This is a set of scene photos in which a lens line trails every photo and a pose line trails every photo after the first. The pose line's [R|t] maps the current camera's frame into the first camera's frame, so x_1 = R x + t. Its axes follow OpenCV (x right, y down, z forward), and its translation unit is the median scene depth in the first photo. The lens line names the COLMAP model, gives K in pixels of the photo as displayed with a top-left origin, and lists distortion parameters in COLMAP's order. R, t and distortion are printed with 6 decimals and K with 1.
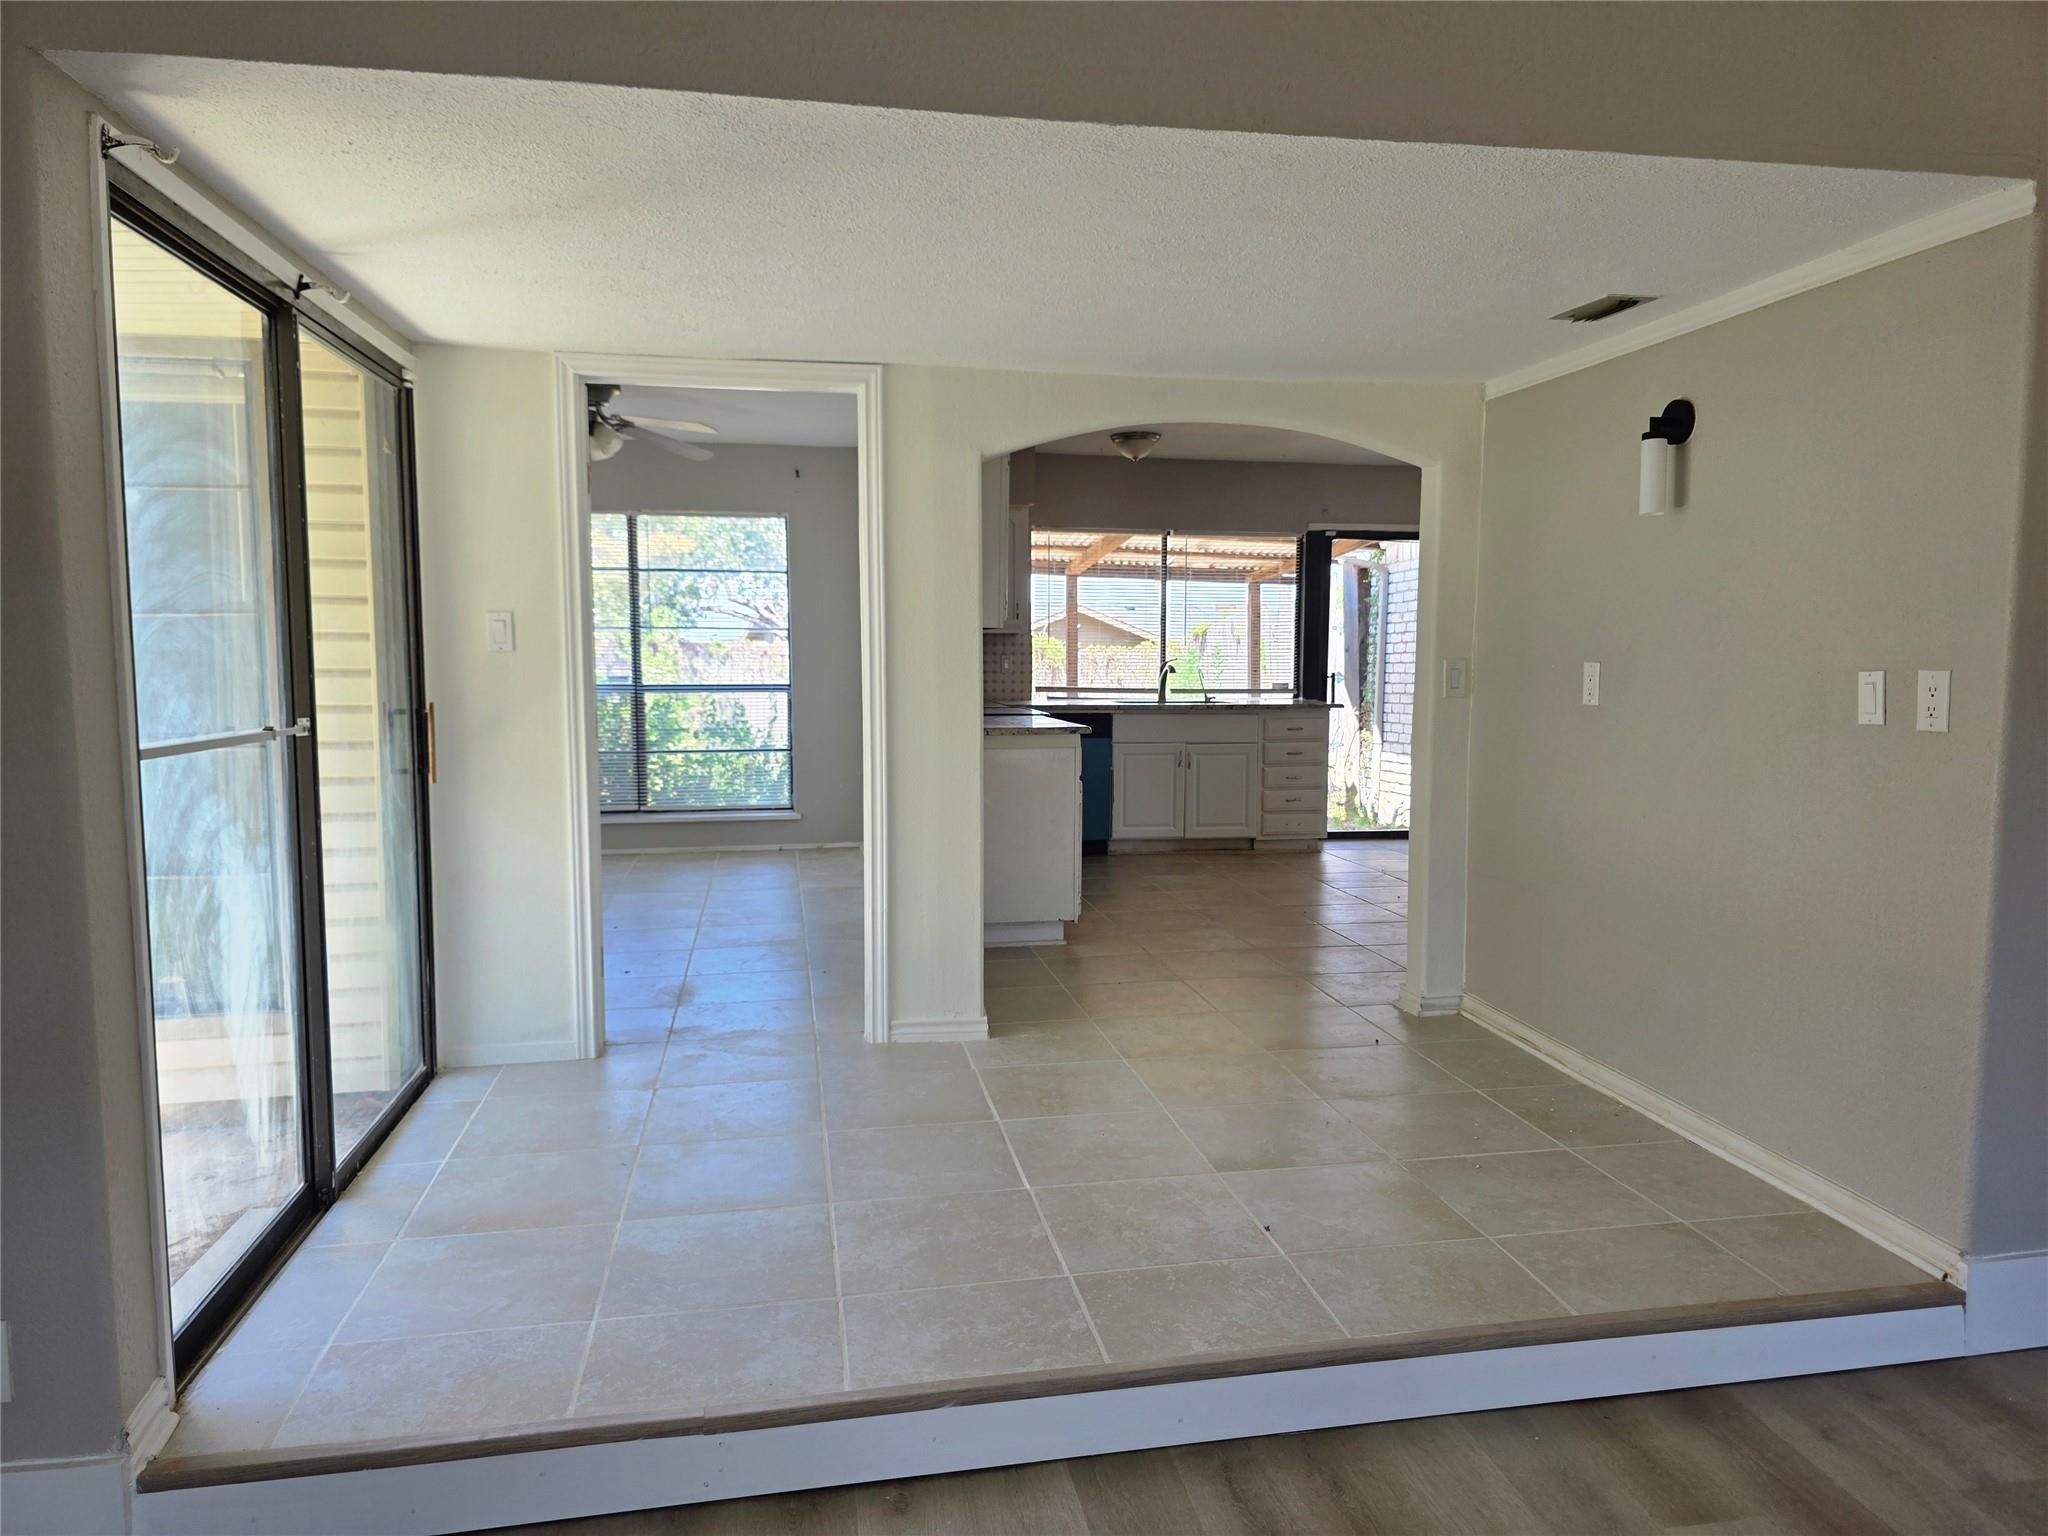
lens RADIAL K [[1379.9, 0, 1037.0], [0, 1379.9, 772.5], [0, 0, 1]] dist [0.059082, -0.059146]
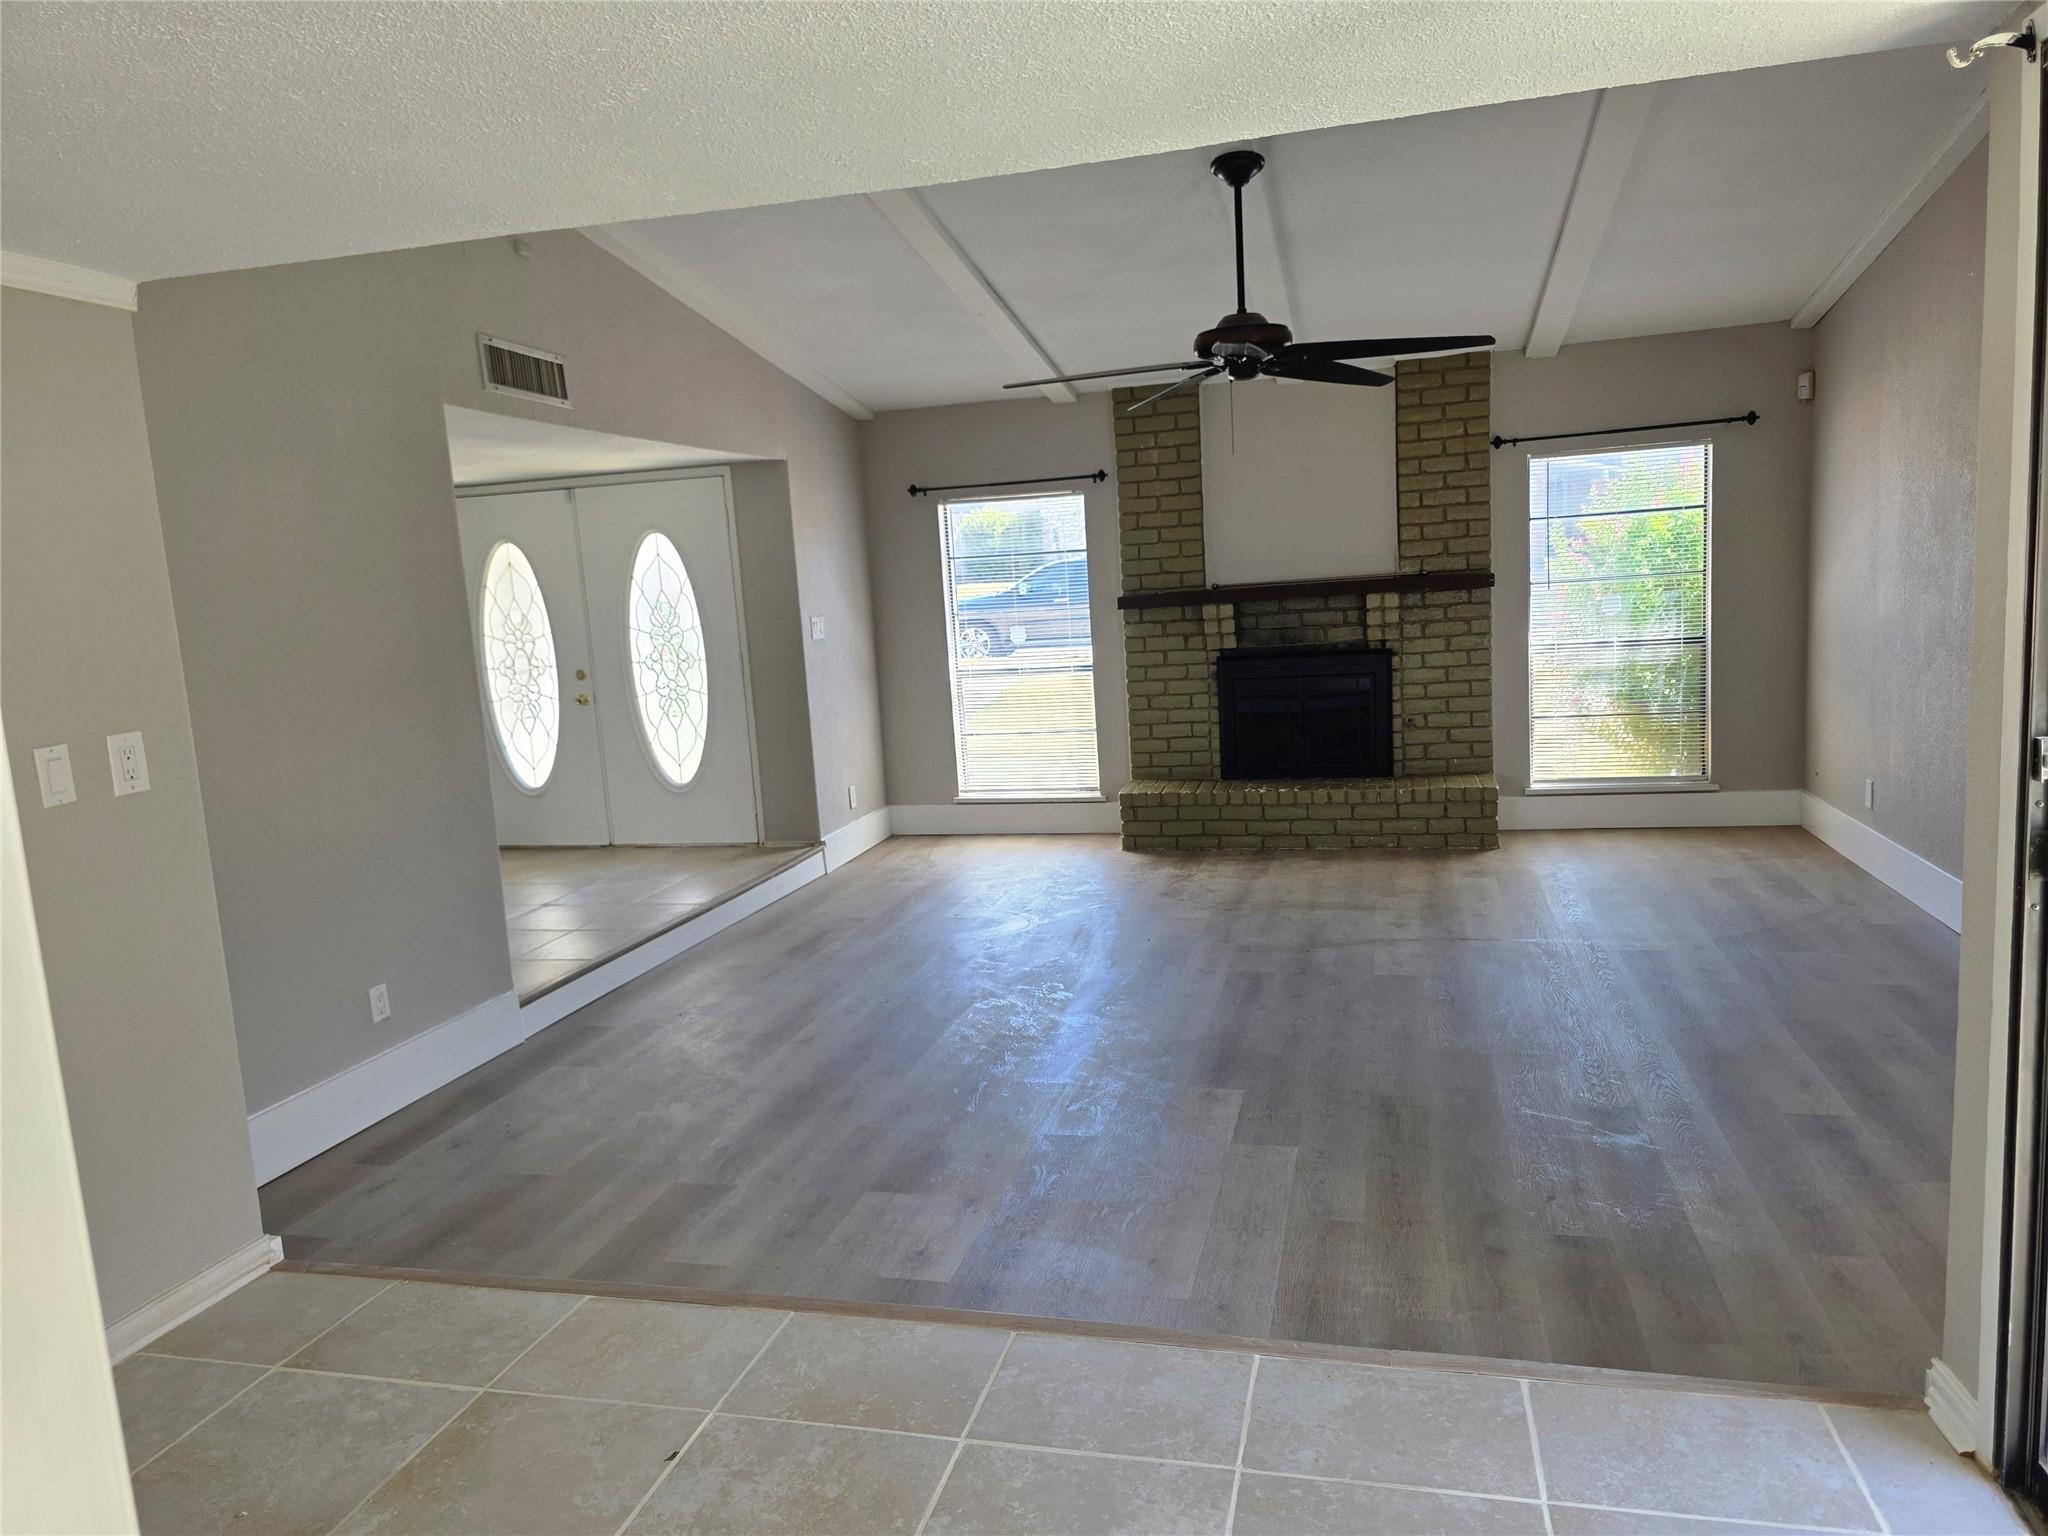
lens RADIAL K [[1379.9, 0, 1024.5], [0, 1379.9, 784.2], [0, 0, 1]] dist [0.059082, -0.059146]
pose [[-0.904742, -0.008828, 0.425867, -0.355671], [0.098191, 0.968537, 0.228679, -0.199688], [-0.414487, 0.248712, -0.875410, 1.593853]]
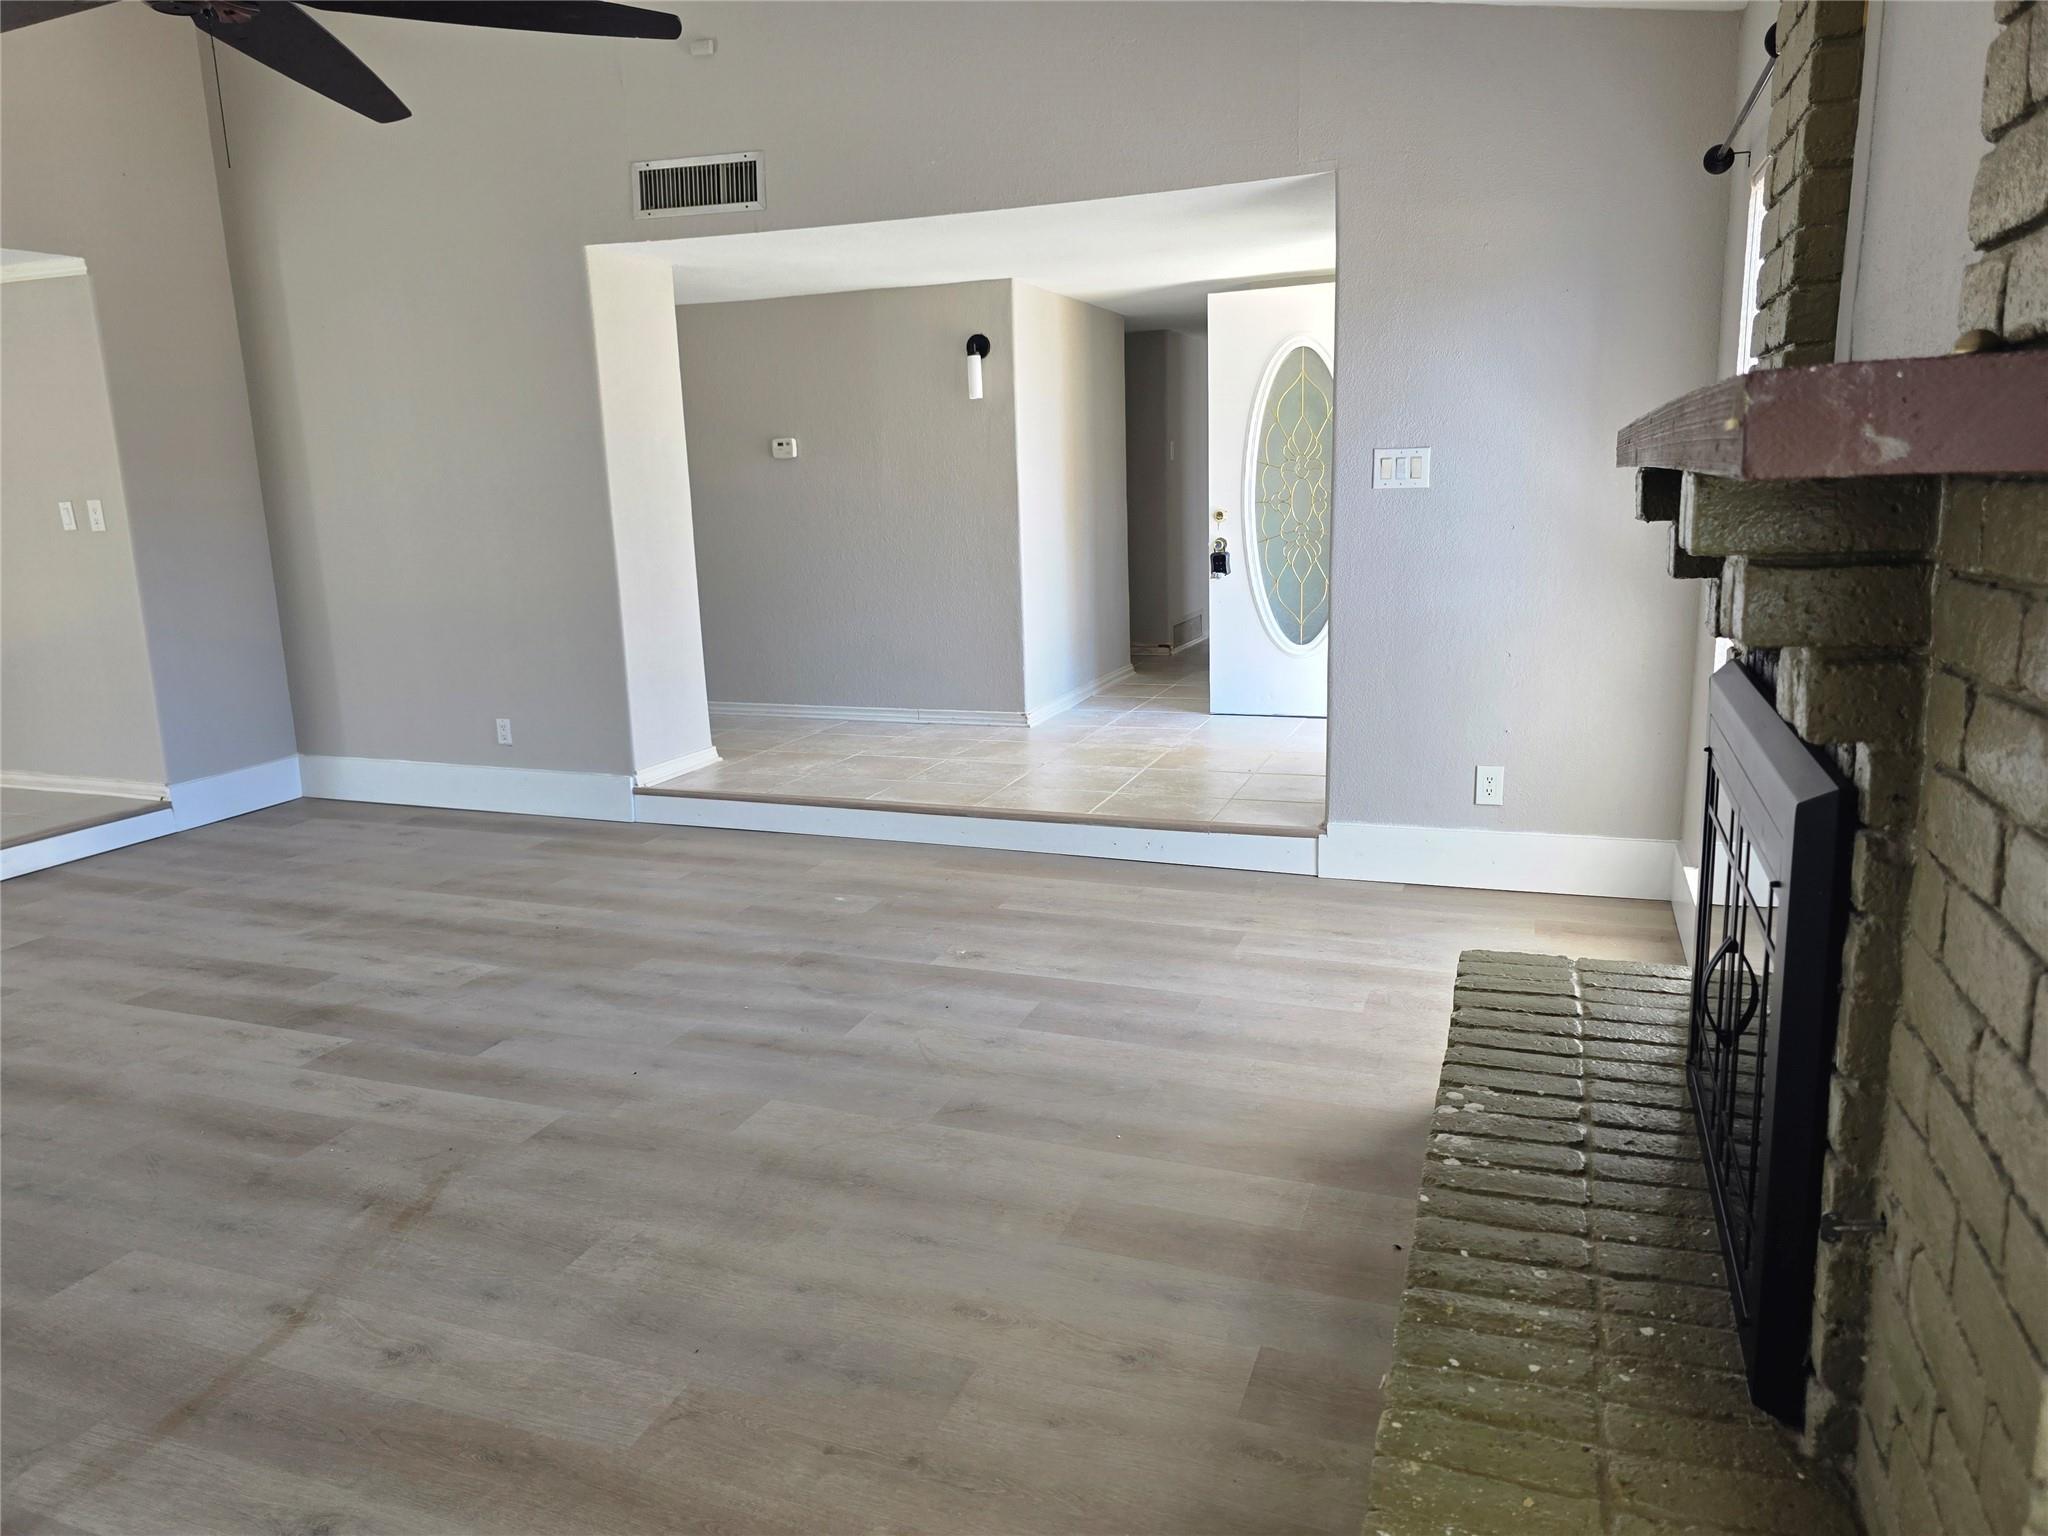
lens RADIAL K [[1379.9, 0, 1028.7], [0, 1379.9, 767.1], [0, 0, 1]] dist [0.059082, -0.059146]
pose [[0.510552, -0.194593, 0.837538, -0.402780], [0.105877, 0.980870, 0.163354, 0.111347], [-0.853303, 0.005276, 0.521388, -1.129074]]
